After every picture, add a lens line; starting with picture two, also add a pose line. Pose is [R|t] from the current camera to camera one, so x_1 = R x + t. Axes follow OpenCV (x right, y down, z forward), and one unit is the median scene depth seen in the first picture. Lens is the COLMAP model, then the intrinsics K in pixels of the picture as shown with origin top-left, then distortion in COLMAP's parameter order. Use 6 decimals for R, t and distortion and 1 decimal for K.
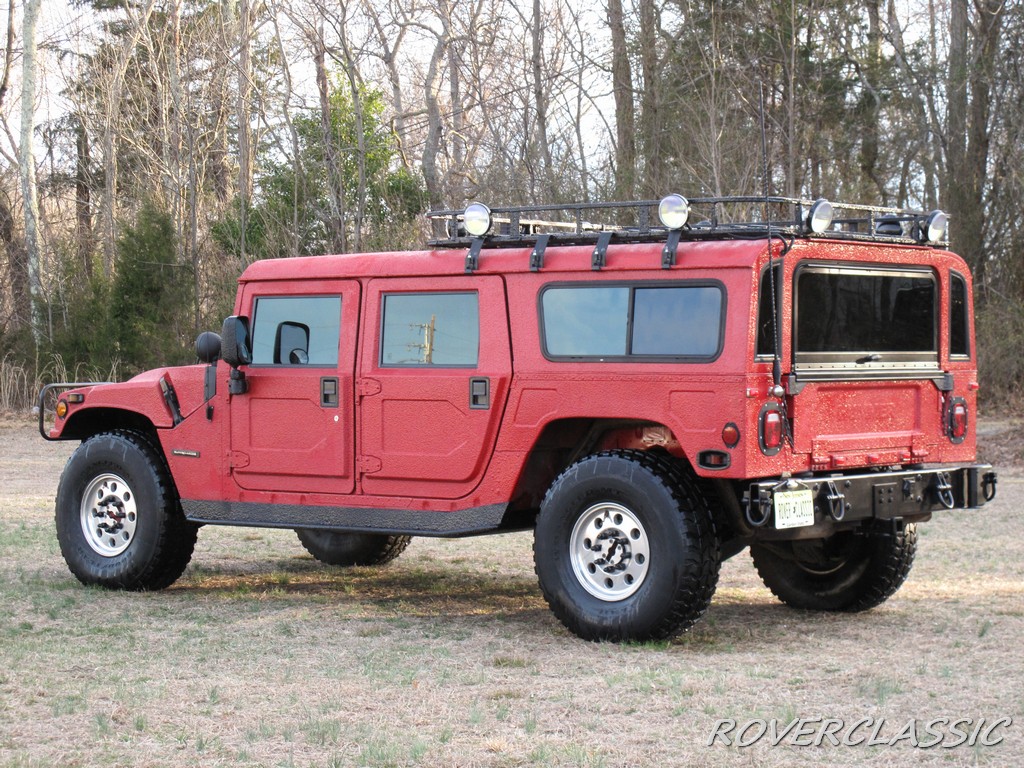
lens RADIAL K [[2431.5, 0, 512.0], [0, 2431.5, 384.0], [0, 0, 1]] dist [-0.107014, 0.379976]
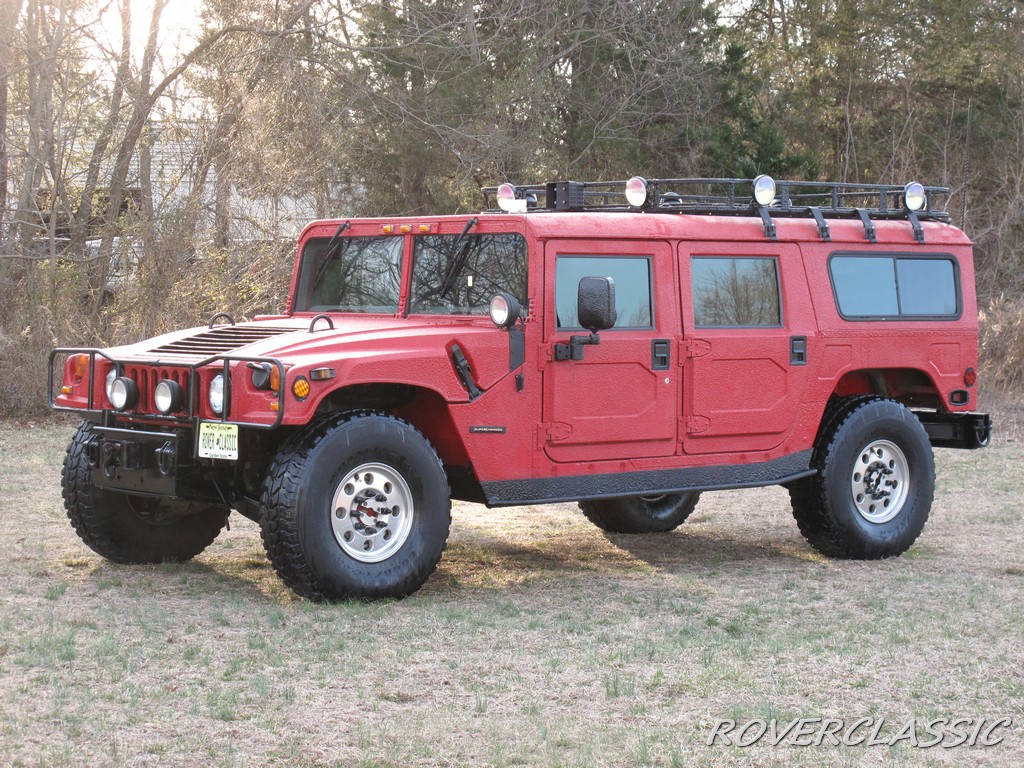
lens RADIAL K [[2431.5, 0, 512.0], [0, 2431.5, 384.0], [0, 0, 1]] dist [-0.107014, 0.379976]
pose [[0.224507, -0.038924, 0.973695, -1.083112], [0.011073, 0.999239, 0.037392, -0.023047], [-0.974409, 0.002386, 0.224768, 0.860568]]
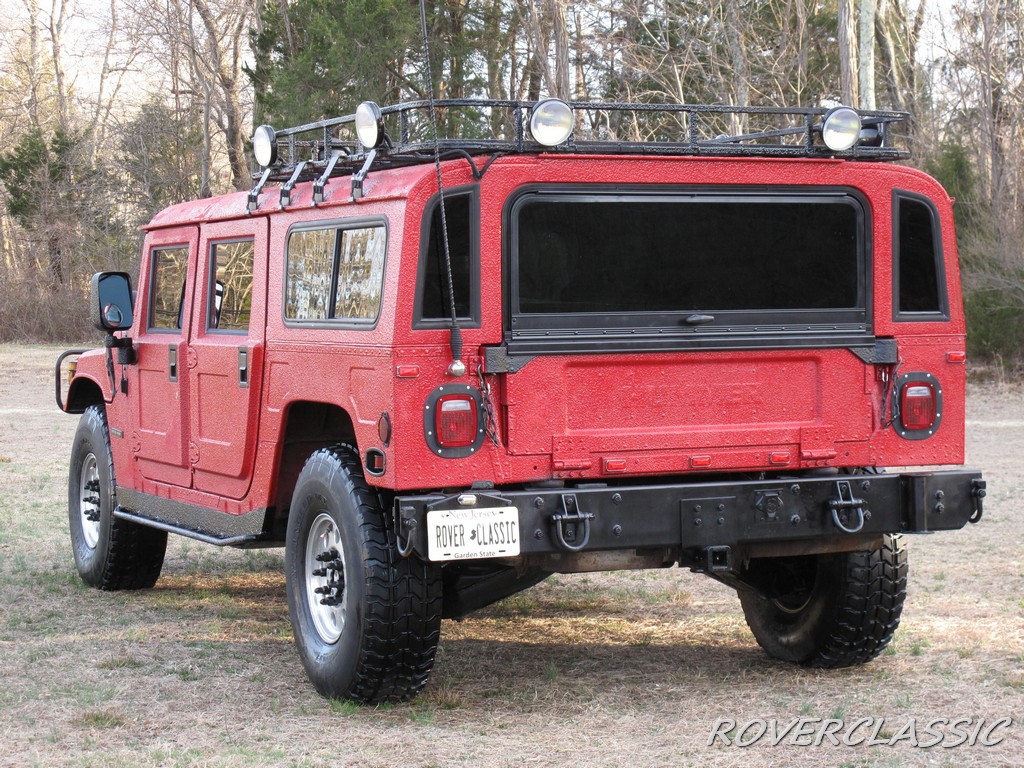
lens RADIAL K [[2431.5, 0, 512.0], [0, 2431.5, 384.0], [0, 0, 1]] dist [-0.107014, 0.379976]
pose [[0.883199, 0.006615, -0.468952, 0.422465], [0.004850, 0.999718, 0.023236, -0.008443], [0.468973, -0.022797, 0.882918, 0.339472]]
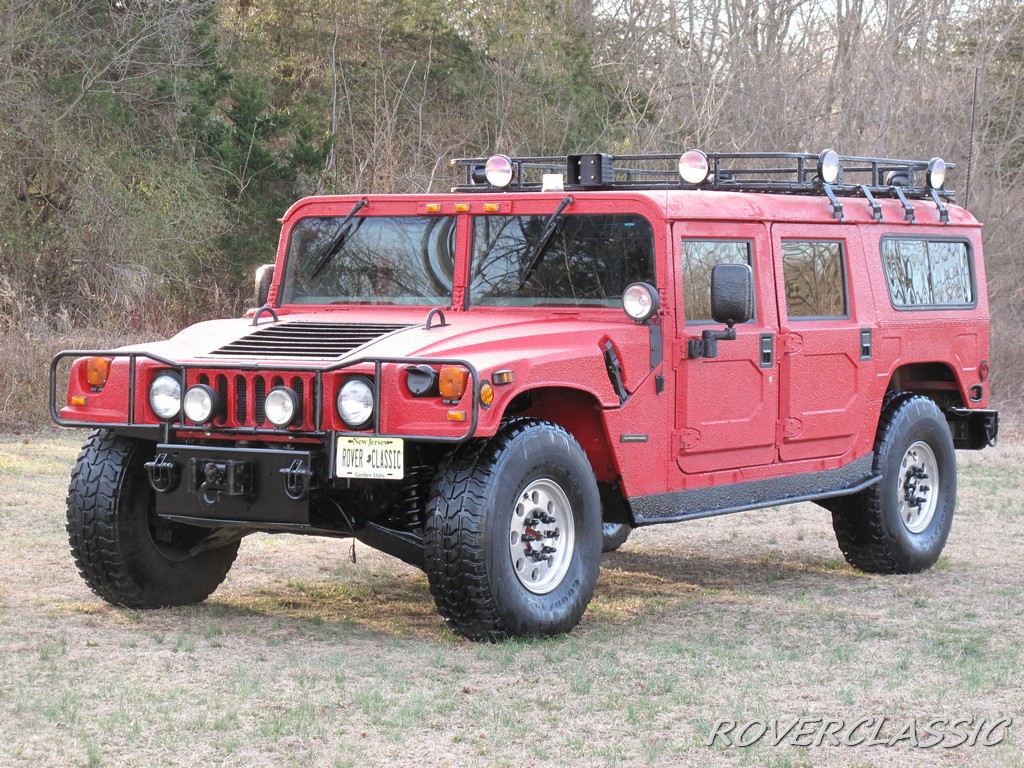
lens RADIAL K [[2869.3, 0, 512.0], [0, 2869.3, 384.0], [0, 0, 1]] dist [-0.045312, -0.893843]
pose [[-0.076653, -0.041674, 0.996187, -1.138440], [0.013361, 0.998993, 0.042819, -0.031211], [-0.996968, 0.016592, -0.076019, 1.205142]]
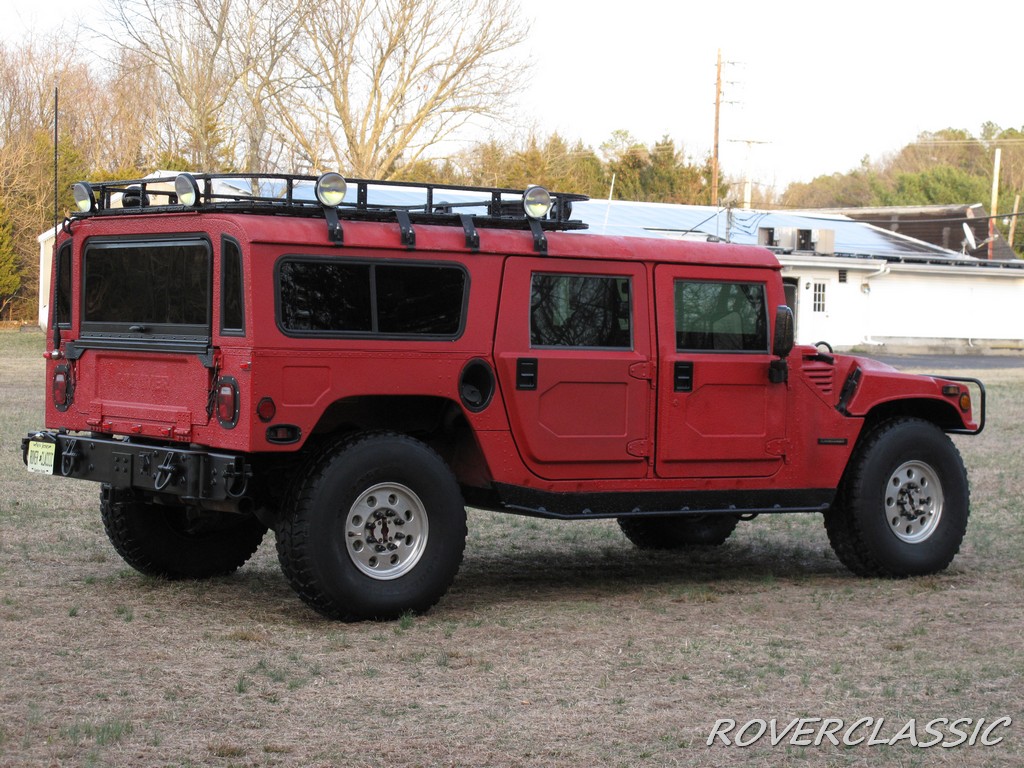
lens RADIAL K [[2431.5, 0, 512.0], [0, 2431.5, 384.0], [0, 0, 1]] dist [-0.107014, 0.379976]
pose [[-0.278535, 0.014914, -0.960310, 1.049476], [-0.040432, 0.998811, 0.027239, -0.021124], [0.959575, 0.046414, -0.277601, 1.394575]]
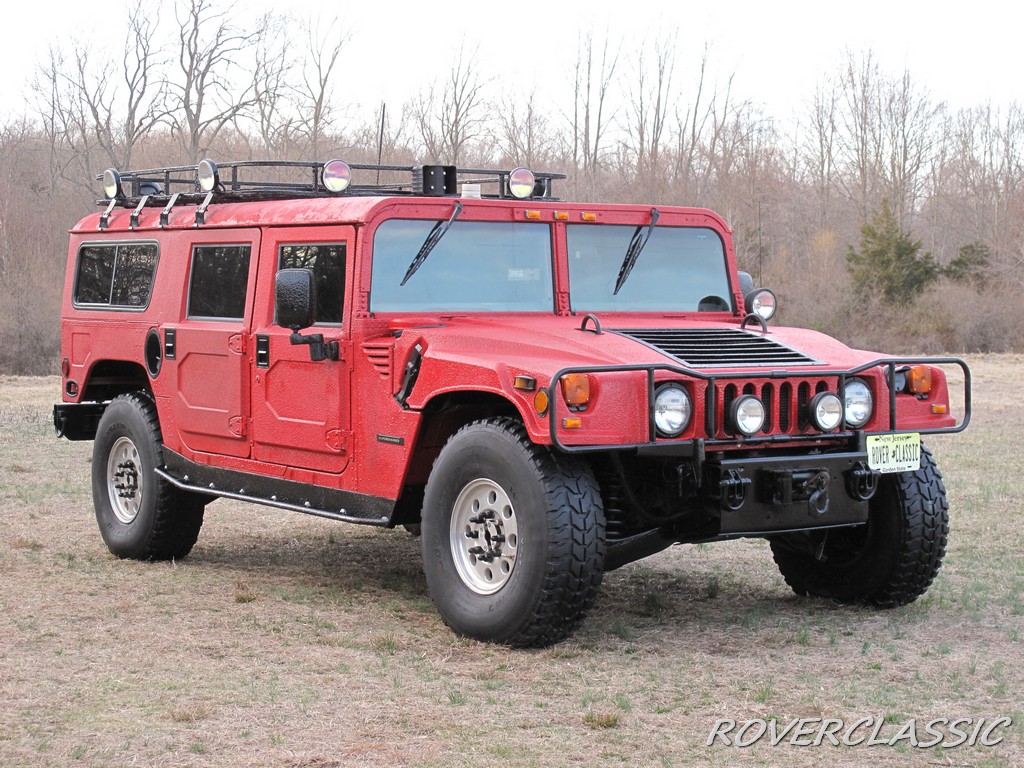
lens RADIAL K [[2084.9, 0, 512.0], [0, 2084.9, 384.0], [0, 0, 1]] dist [-0.055509, -0.072982]
pose [[-0.955835, -0.021792, 0.293094, -0.285591], [-0.002996, 0.997918, 0.064426, -0.038333], [-0.293888, 0.060702, -0.953910, 1.914776]]
